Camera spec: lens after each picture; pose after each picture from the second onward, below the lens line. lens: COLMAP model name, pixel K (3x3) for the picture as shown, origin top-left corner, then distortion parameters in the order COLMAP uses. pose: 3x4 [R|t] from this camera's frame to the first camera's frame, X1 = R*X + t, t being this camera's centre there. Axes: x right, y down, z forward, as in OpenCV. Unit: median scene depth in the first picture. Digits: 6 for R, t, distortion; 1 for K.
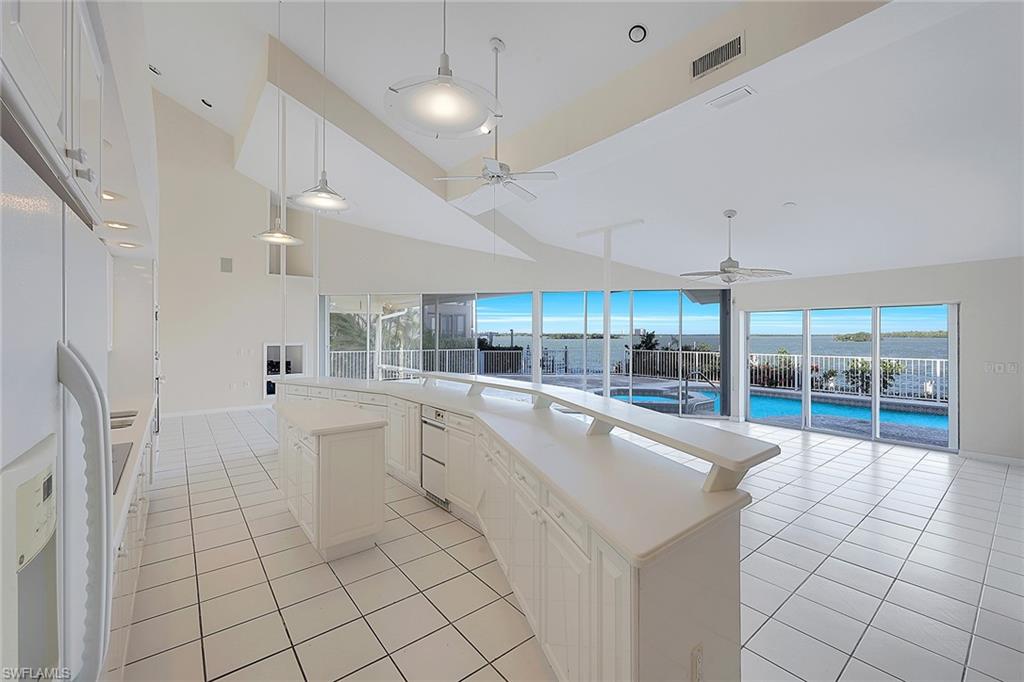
lens RADIAL K [[414.9, 0, 512.0], [0, 414.9, 341.0], [0, 0, 1]] dist [0.001049, -0.000030]
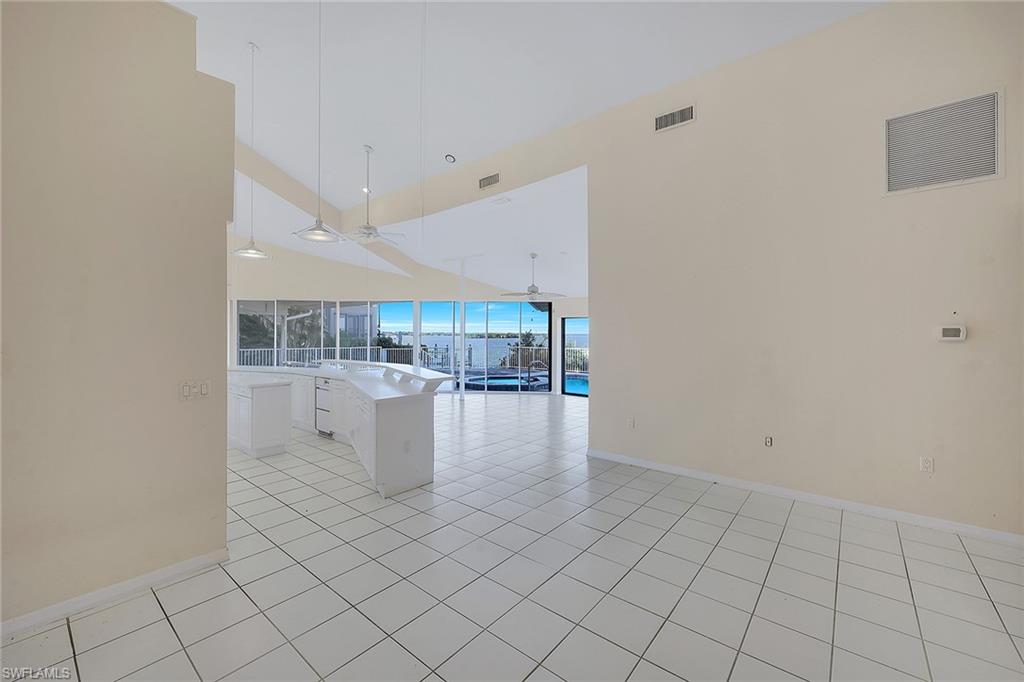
lens RADIAL K [[414.9, 0, 512.0], [0, 414.9, 341.0], [0, 0, 1]] dist [0.001049, -0.000030]
pose [[0.981164, -0.002232, 0.193162, 0.099092], [0.002021, 0.999997, 0.001289, 0.005427], [-0.193165, -0.000874, 0.981166, -0.330198]]
